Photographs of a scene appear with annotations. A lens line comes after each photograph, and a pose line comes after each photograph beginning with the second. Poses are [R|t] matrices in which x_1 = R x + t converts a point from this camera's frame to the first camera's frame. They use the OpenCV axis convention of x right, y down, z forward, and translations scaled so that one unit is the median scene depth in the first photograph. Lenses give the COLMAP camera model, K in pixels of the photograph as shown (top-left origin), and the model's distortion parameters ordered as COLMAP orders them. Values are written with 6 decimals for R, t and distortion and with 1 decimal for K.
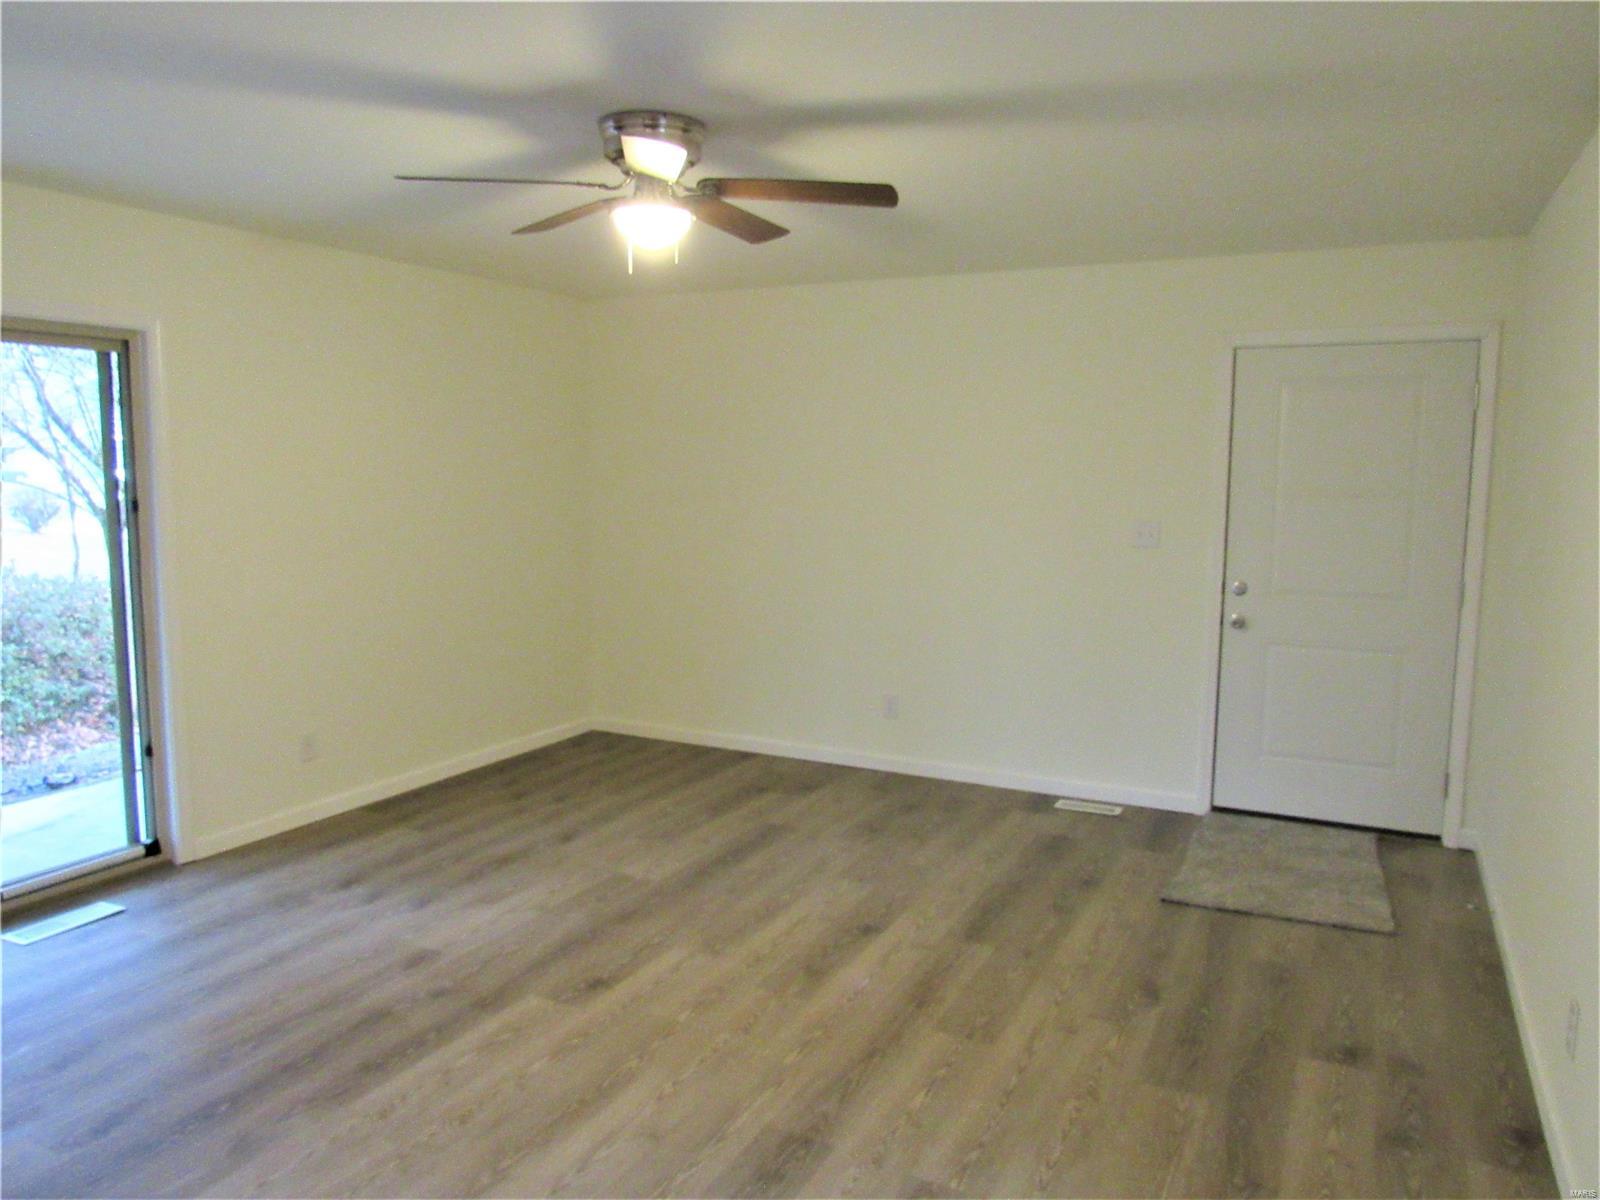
lens RADIAL K [[1156.0, 0, 785.2], [0, 1156.0, 598.4], [0, 0, 1]] dist [-0.006813, -0.003037]
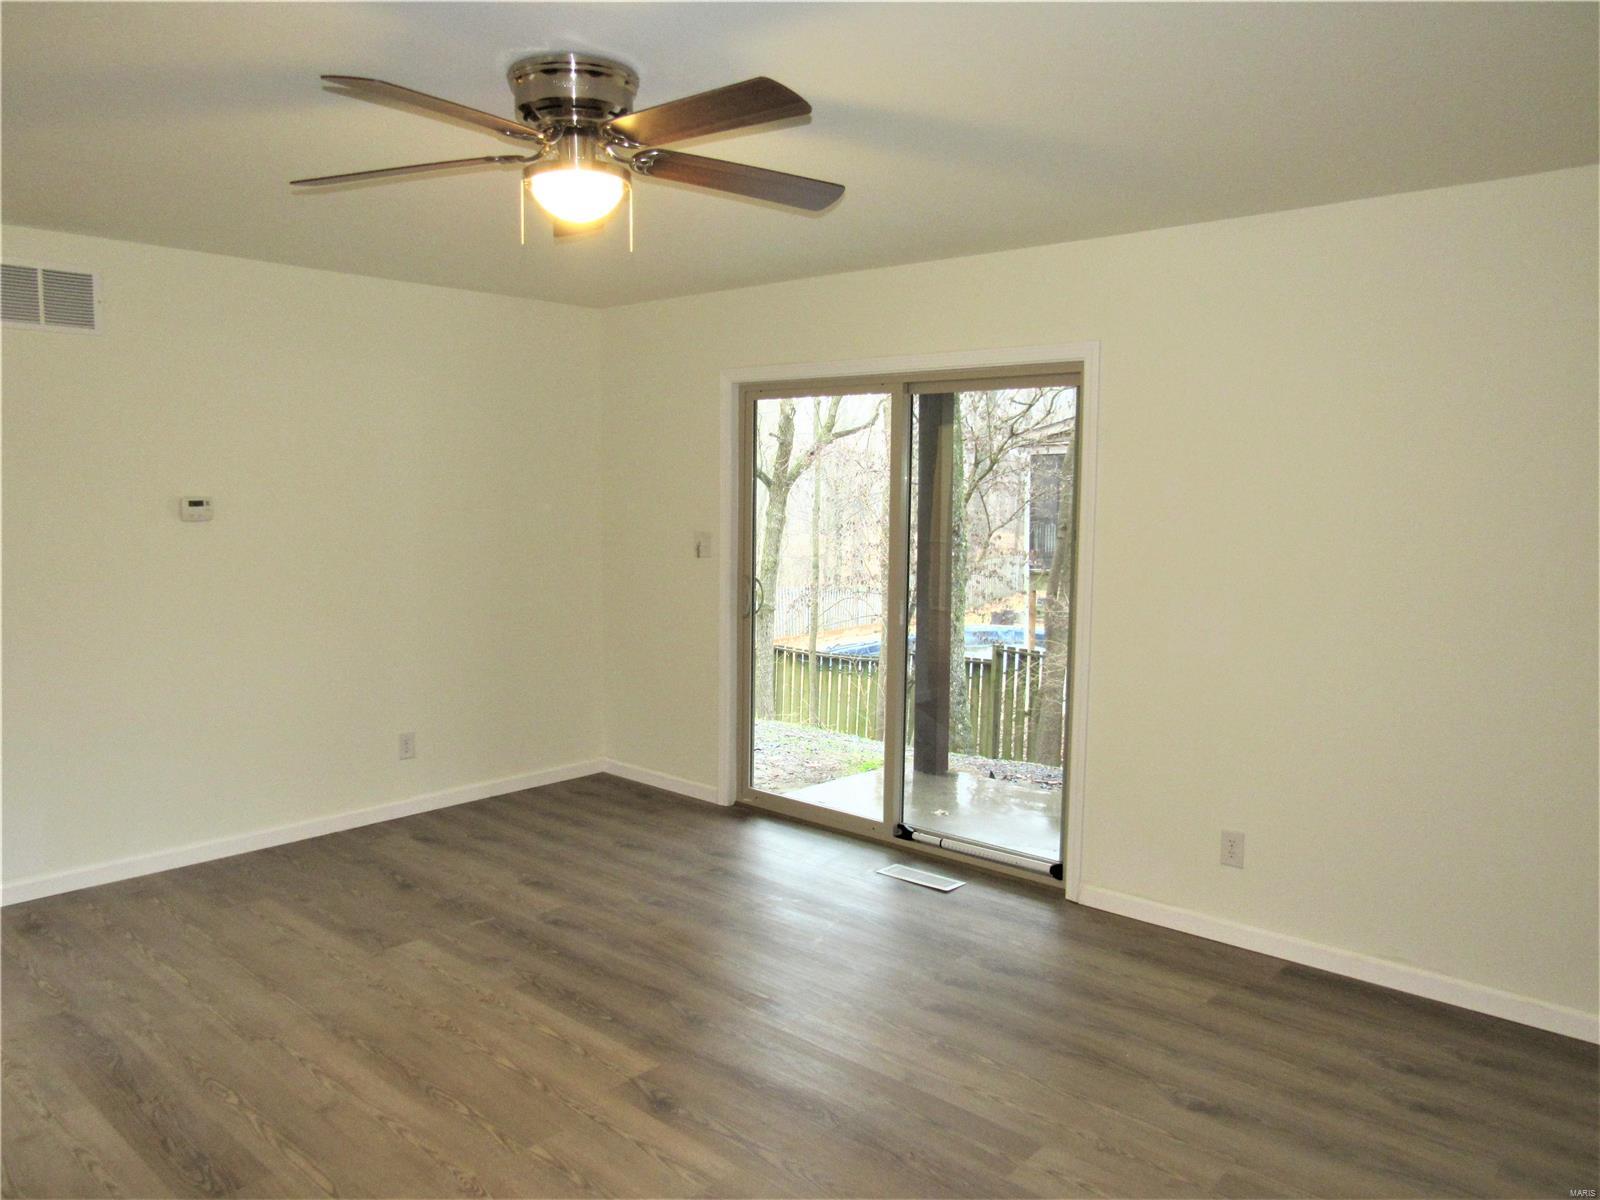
lens RADIAL K [[1156.0, 0, 785.2], [0, 1156.0, 598.4], [0, 0, 1]] dist [-0.006813, -0.003037]
pose [[-0.262172, 0.084375, -0.961326, 0.499074], [-0.120486, 0.985514, 0.119357, -0.118546], [0.957470, 0.147118, -0.248208, 1.048428]]
